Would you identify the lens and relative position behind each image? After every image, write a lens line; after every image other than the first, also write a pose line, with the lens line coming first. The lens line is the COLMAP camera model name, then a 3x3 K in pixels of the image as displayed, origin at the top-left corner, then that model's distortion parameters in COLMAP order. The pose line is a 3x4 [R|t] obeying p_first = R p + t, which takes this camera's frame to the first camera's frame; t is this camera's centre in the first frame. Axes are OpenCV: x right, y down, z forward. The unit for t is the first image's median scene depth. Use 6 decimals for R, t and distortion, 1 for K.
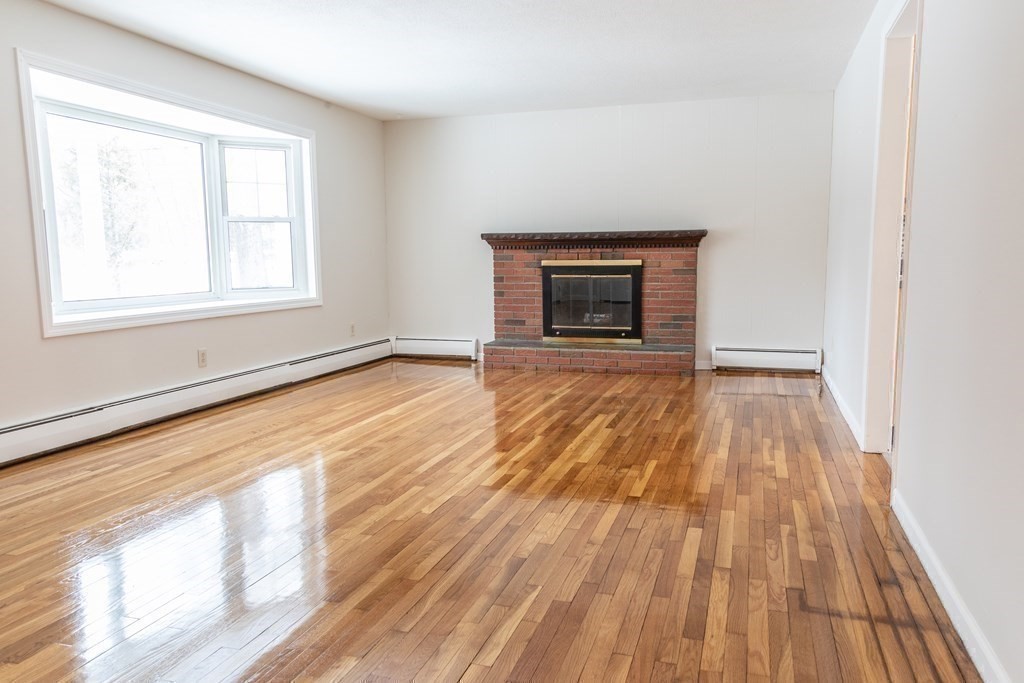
lens RADIAL K [[720.3, 0, 531.8], [0, 720.3, 340.9], [0, 0, 1]] dist [0.039241, -0.000117]
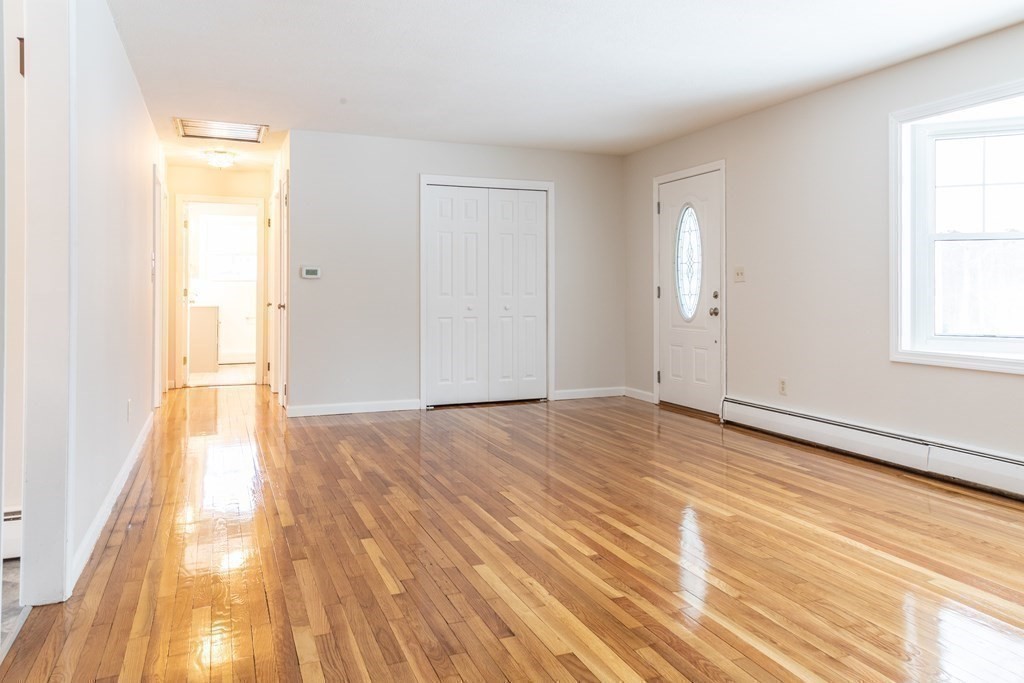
lens RADIAL K [[746.8, 0, 511.4], [0, 746.8, 280.1], [0, 0, 1]] dist [0.032922, -0.003326]
pose [[-0.782887, -0.001756, -0.622162, 0.500480], [-0.064819, 0.994784, 0.078756, -0.179310], [0.618778, 0.101985, -0.778917, 1.517734]]
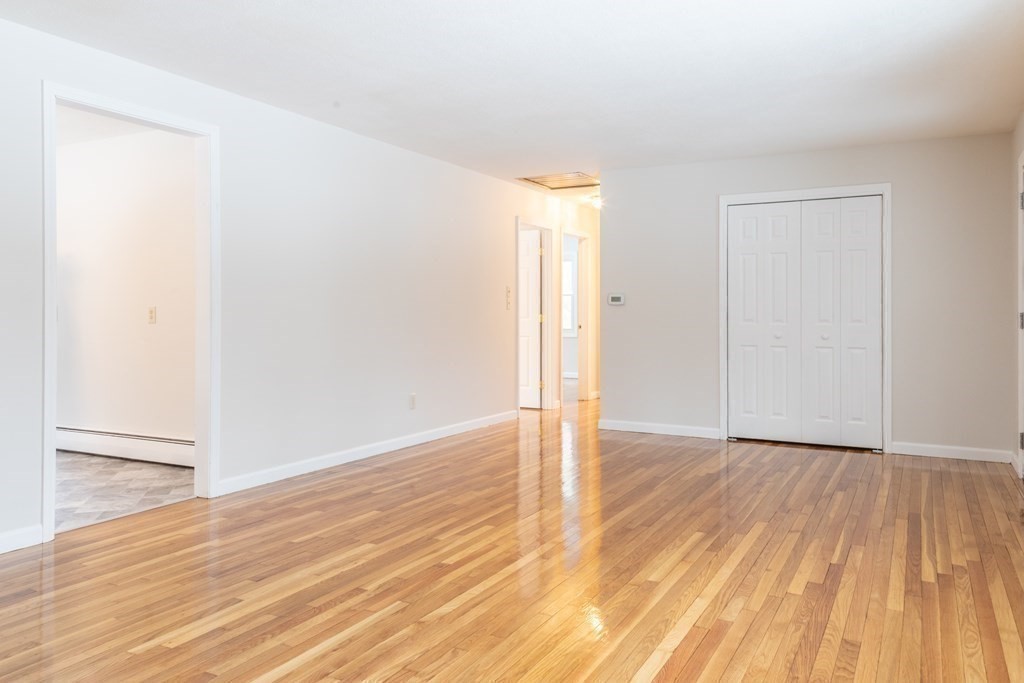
lens RADIAL K [[746.1, 0, 514.4], [0, 746.1, 308.4], [0, 0, 1]] dist [0.052138, -0.000152]
pose [[-0.979655, 0.004483, 0.200640, -0.280220], [0.025447, 0.994456, 0.102032, -0.205359], [-0.199070, 0.105062, -0.974337, 1.758495]]
